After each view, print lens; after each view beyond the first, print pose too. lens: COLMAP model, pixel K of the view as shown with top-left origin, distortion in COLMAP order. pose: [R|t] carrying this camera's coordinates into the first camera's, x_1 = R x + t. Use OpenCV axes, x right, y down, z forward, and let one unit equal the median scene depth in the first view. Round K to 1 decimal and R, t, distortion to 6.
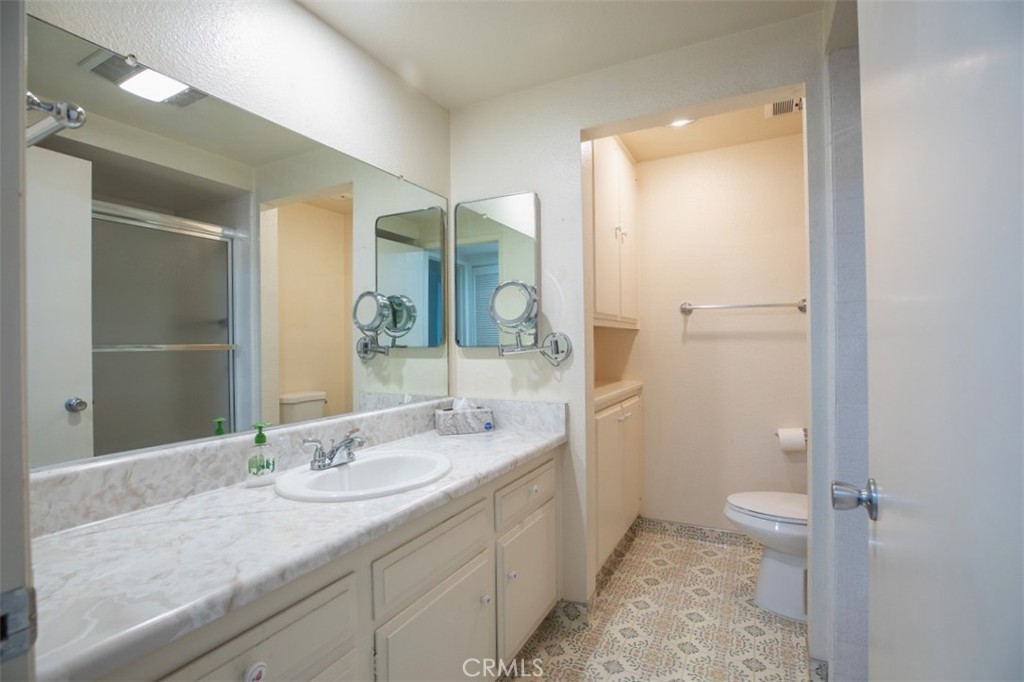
lens RADIAL K [[471.6, 0, 512.0], [0, 471.6, 341.0], [0, 0, 1]] dist [-0.041763, 0.014511]
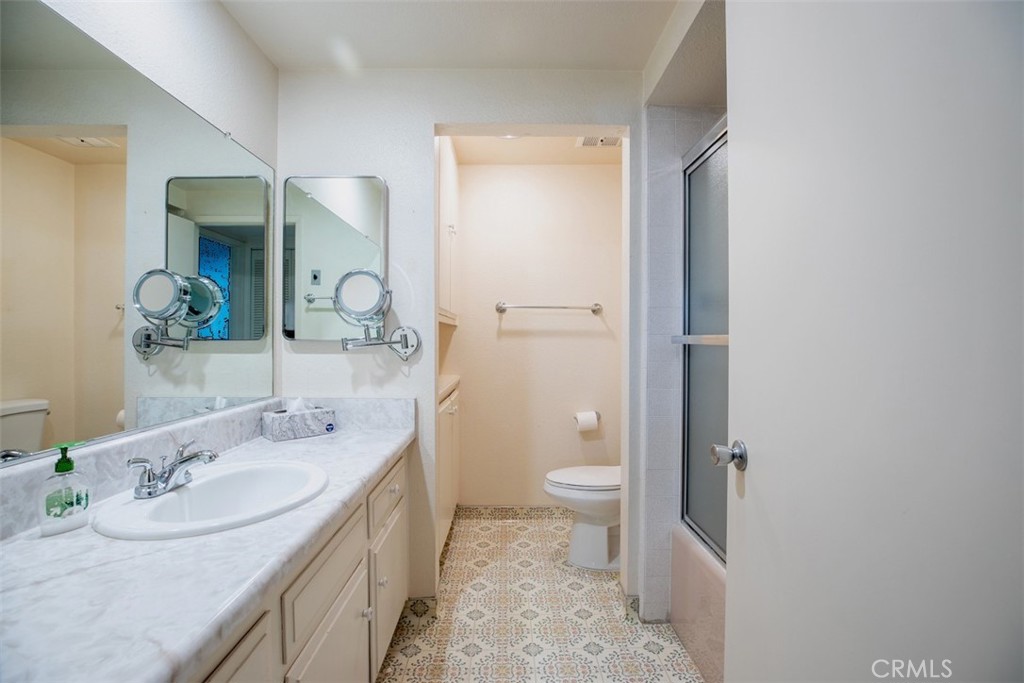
lens RADIAL K [[468.6, 0, 511.2], [0, 468.6, 340.1], [0, 0, 1]] dist [-0.040437, 0.013112]
pose [[0.885914, 0.010756, 0.463725, -0.161042], [-0.013578, 0.999904, 0.002748, 0.004788], [-0.463651, -0.008731, 0.885975, 0.041766]]
